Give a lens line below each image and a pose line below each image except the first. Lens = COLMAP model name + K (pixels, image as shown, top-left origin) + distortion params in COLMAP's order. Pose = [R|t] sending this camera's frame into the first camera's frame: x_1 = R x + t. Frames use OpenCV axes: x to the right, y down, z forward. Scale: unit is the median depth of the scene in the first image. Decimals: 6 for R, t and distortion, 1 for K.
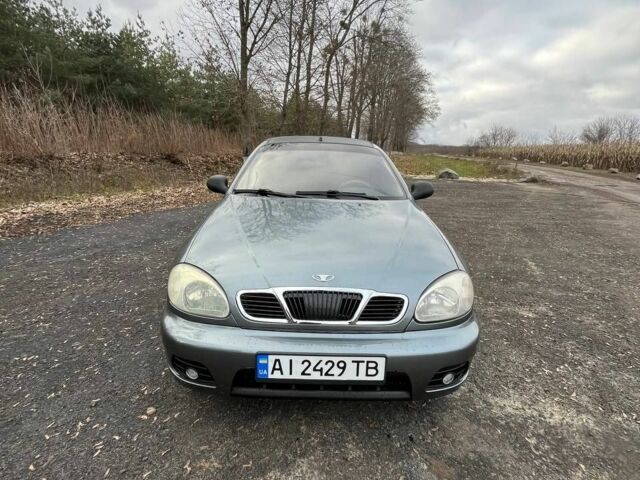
lens RADIAL K [[346.0, 0, 319.4], [0, 346.0, 237.5], [0, 0, 1]] dist [-0.003941, 0.000579]
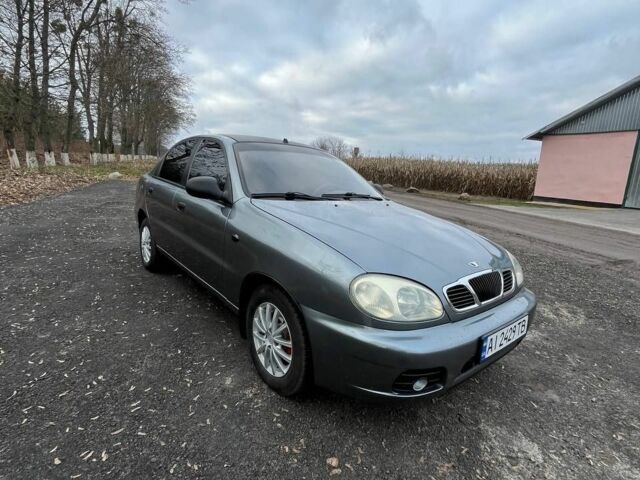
lens RADIAL K [[346.0, 0, 319.4], [0, 346.0, 237.5], [0, 0, 1]] dist [-0.003941, 0.000579]
pose [[0.778545, -0.096656, 0.620101, -0.109308], [0.107554, 0.994000, 0.019901, -0.005198], [-0.618304, 0.051201, 0.784270, 0.039716]]
